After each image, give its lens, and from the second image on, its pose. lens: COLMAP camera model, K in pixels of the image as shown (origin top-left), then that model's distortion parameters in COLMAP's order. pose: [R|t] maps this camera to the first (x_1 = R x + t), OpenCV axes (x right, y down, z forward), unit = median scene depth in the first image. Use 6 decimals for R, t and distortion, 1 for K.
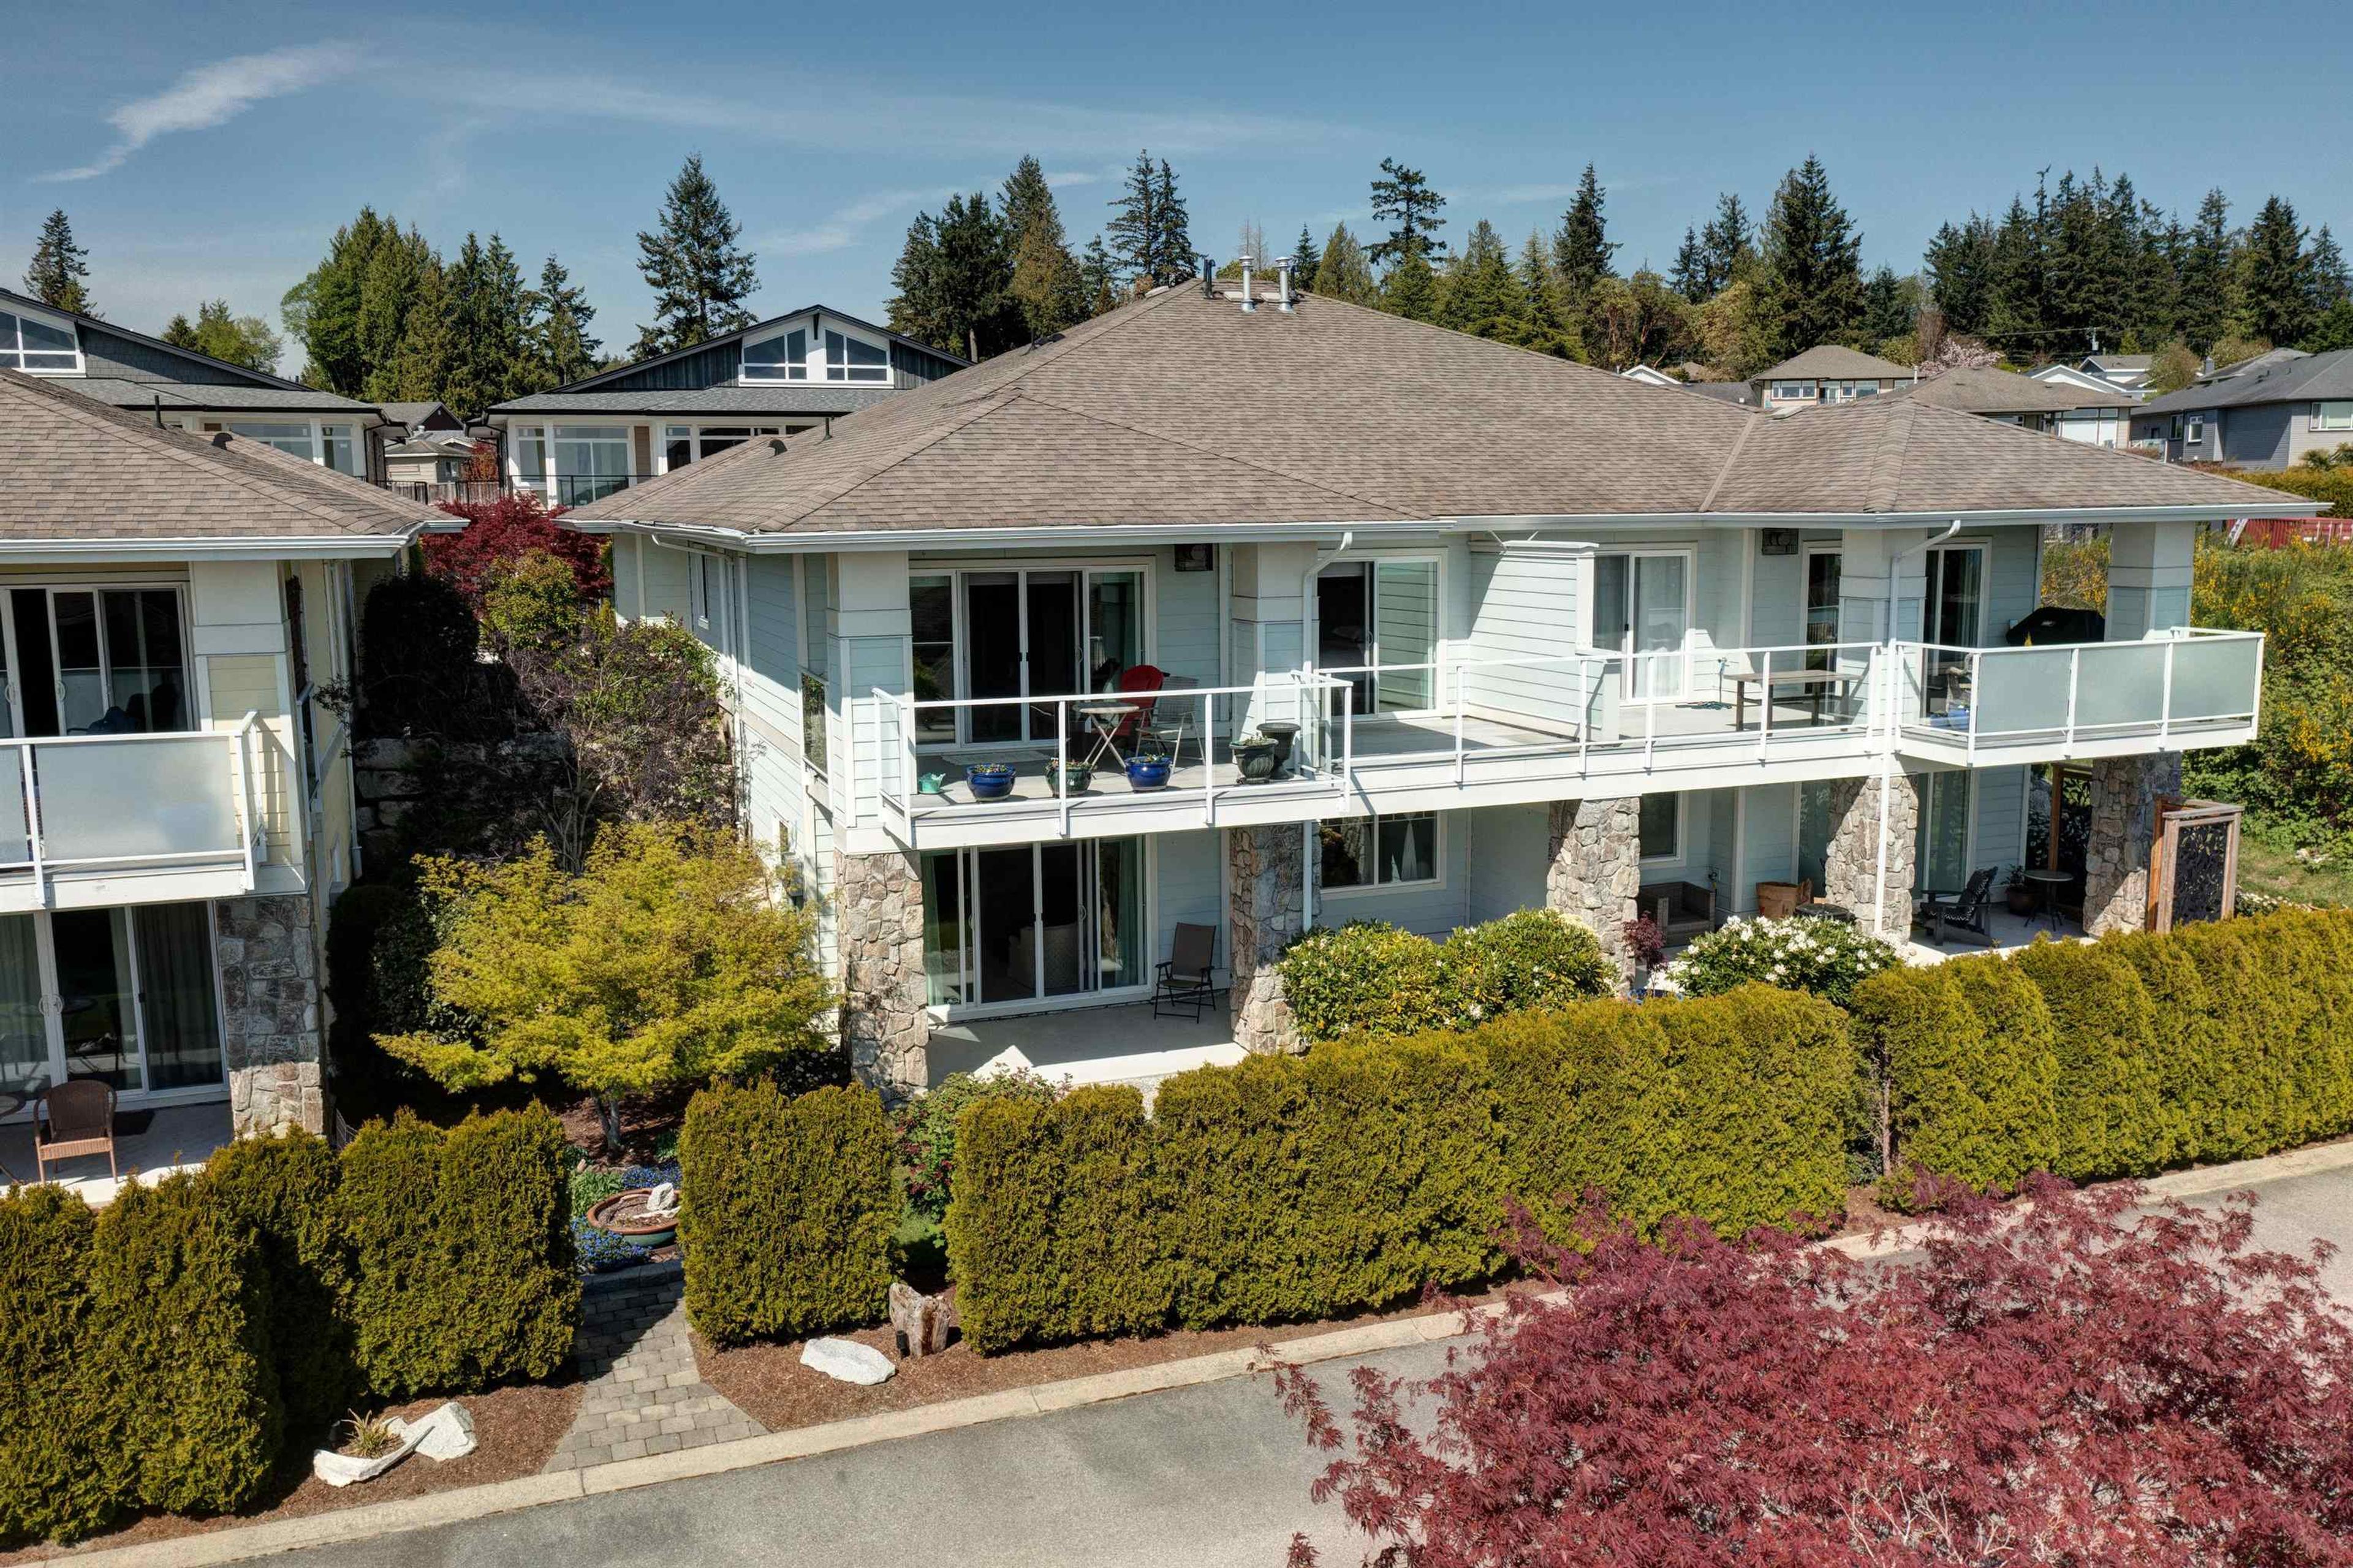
lens RADIAL K [[1856.0, 0, 1176.5], [0, 1856.0, 784.0], [0, 0, 1]] dist [-0.023463, 0.017591]
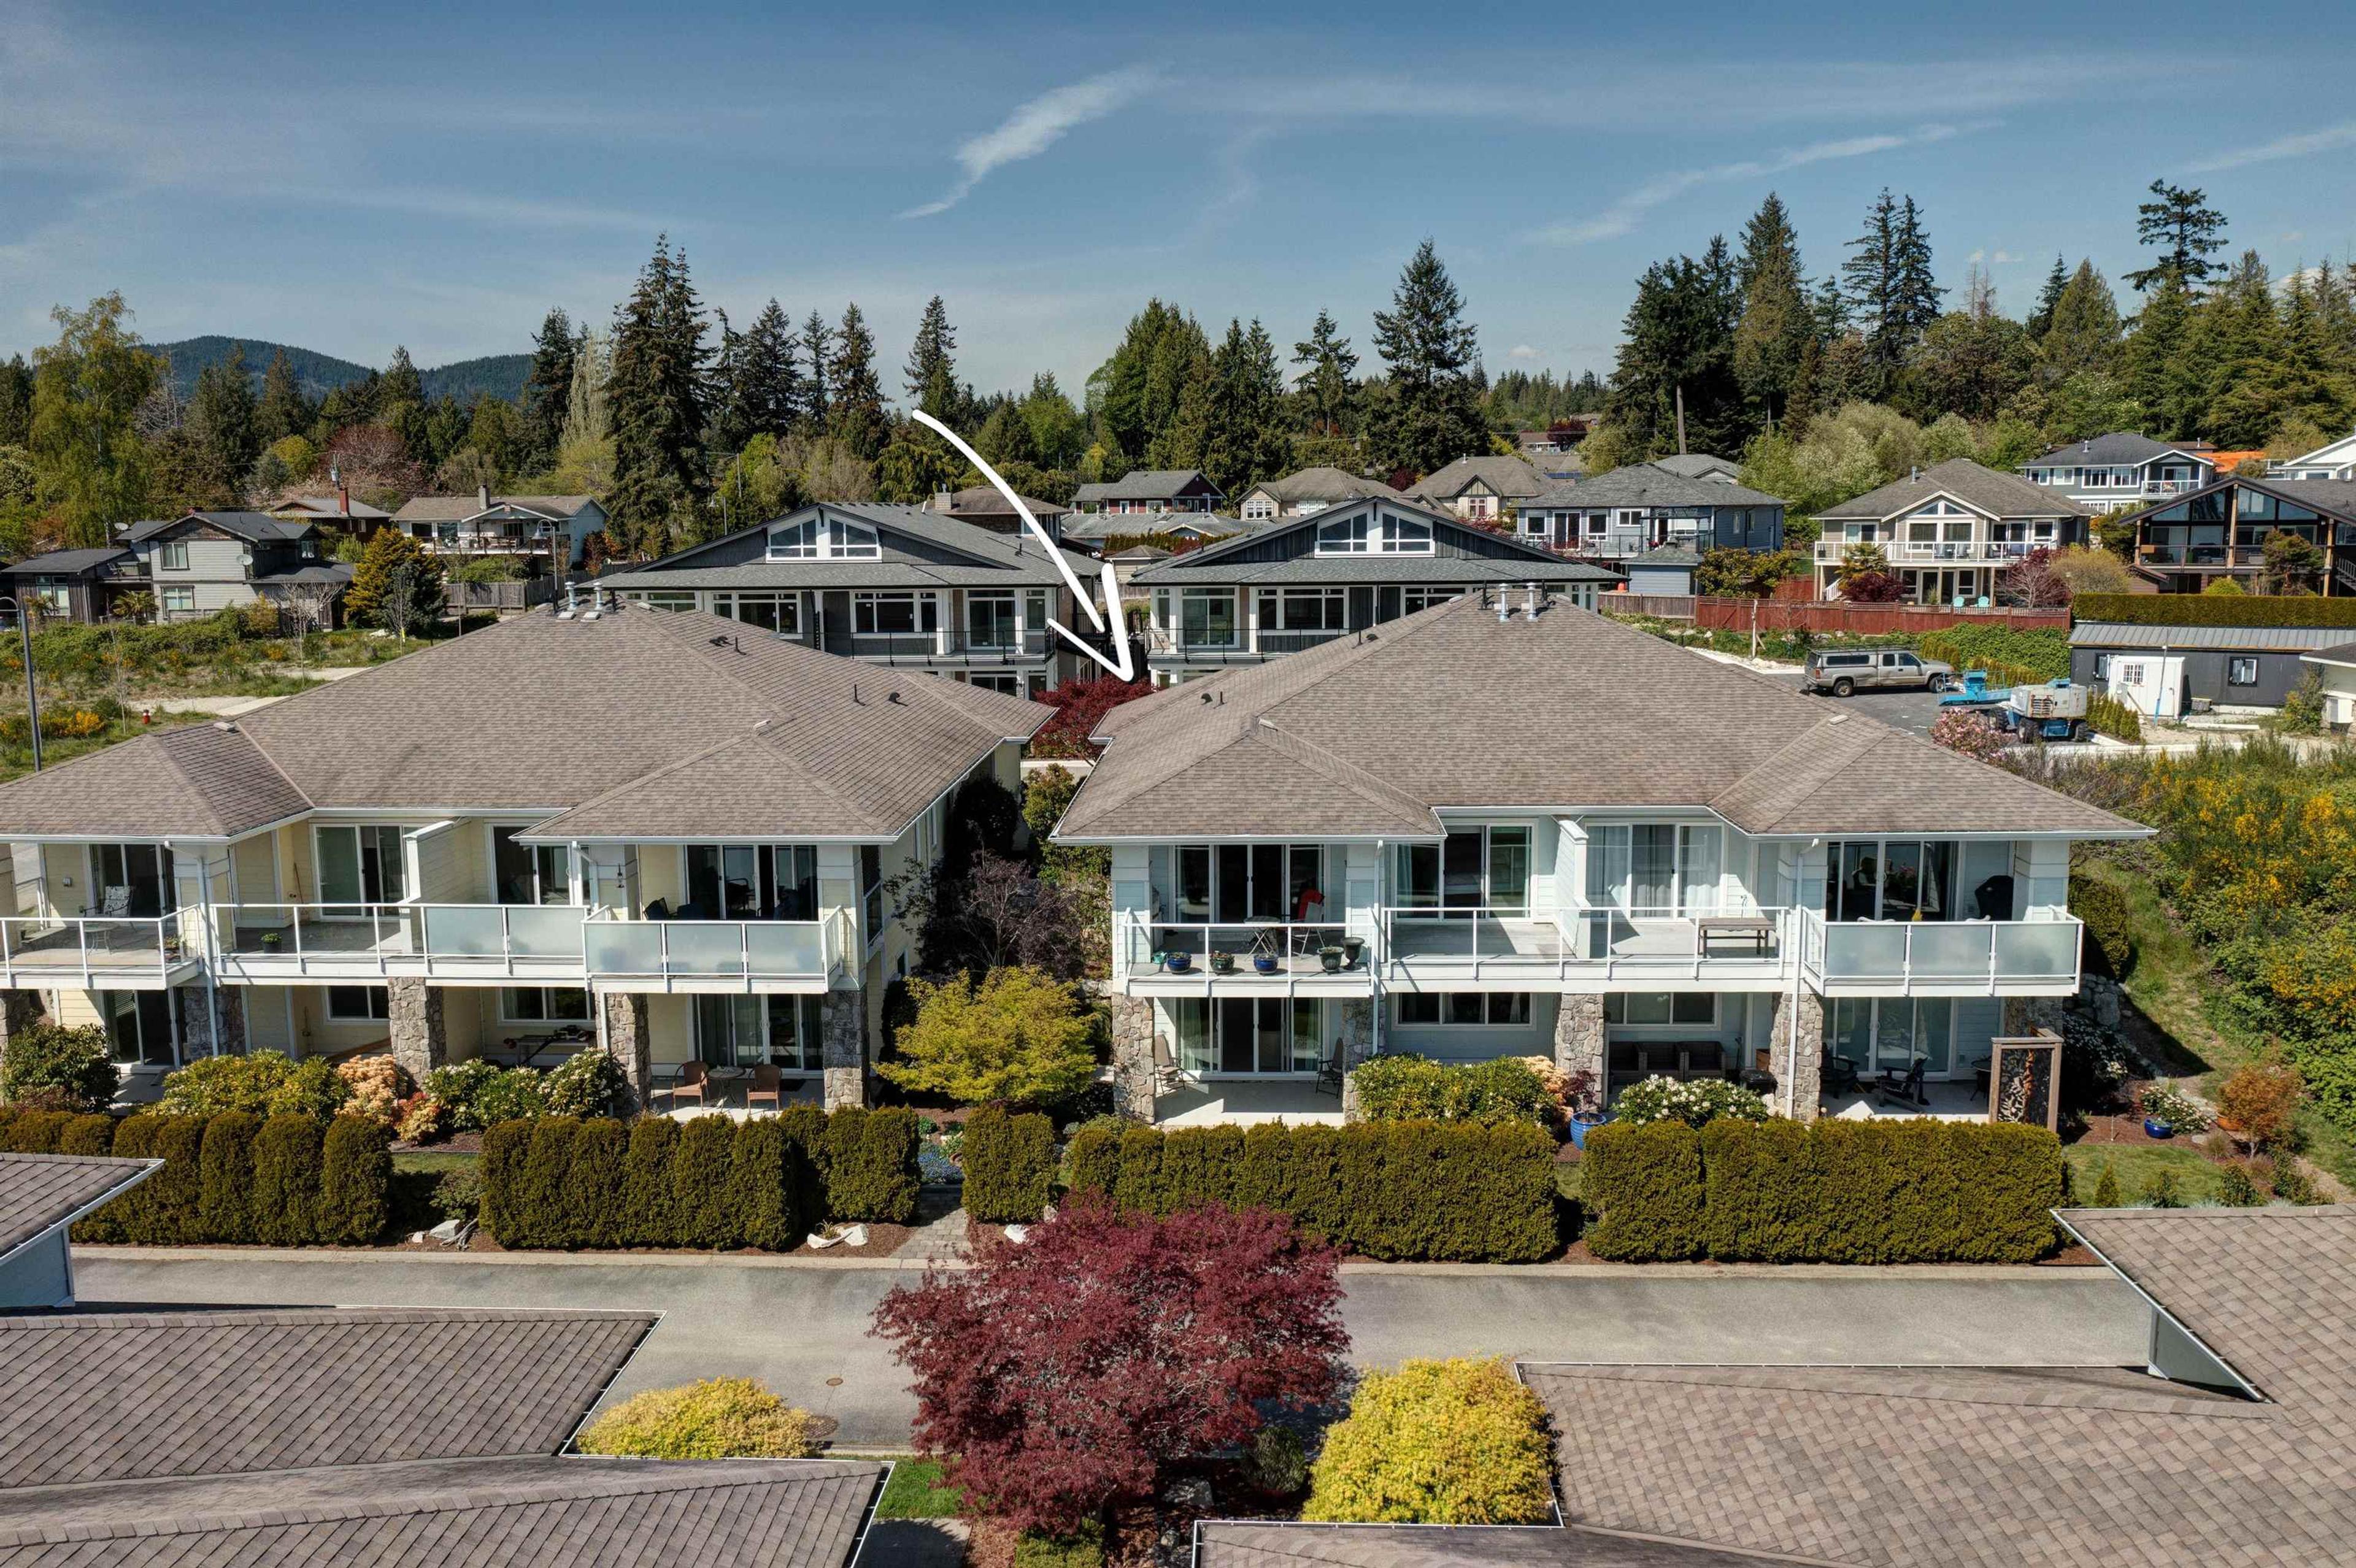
lens RADIAL K [[1858.3, 0, 1178.0], [0, 1858.3, 784.0], [0, 0, 1]] dist [-0.023463, 0.017591]
pose [[0.914062, 0.058756, -0.401297, 0.211444], [-0.056944, 0.998242, 0.016451, -0.069659], [0.401558, 0.007815, 0.915800, -0.243109]]
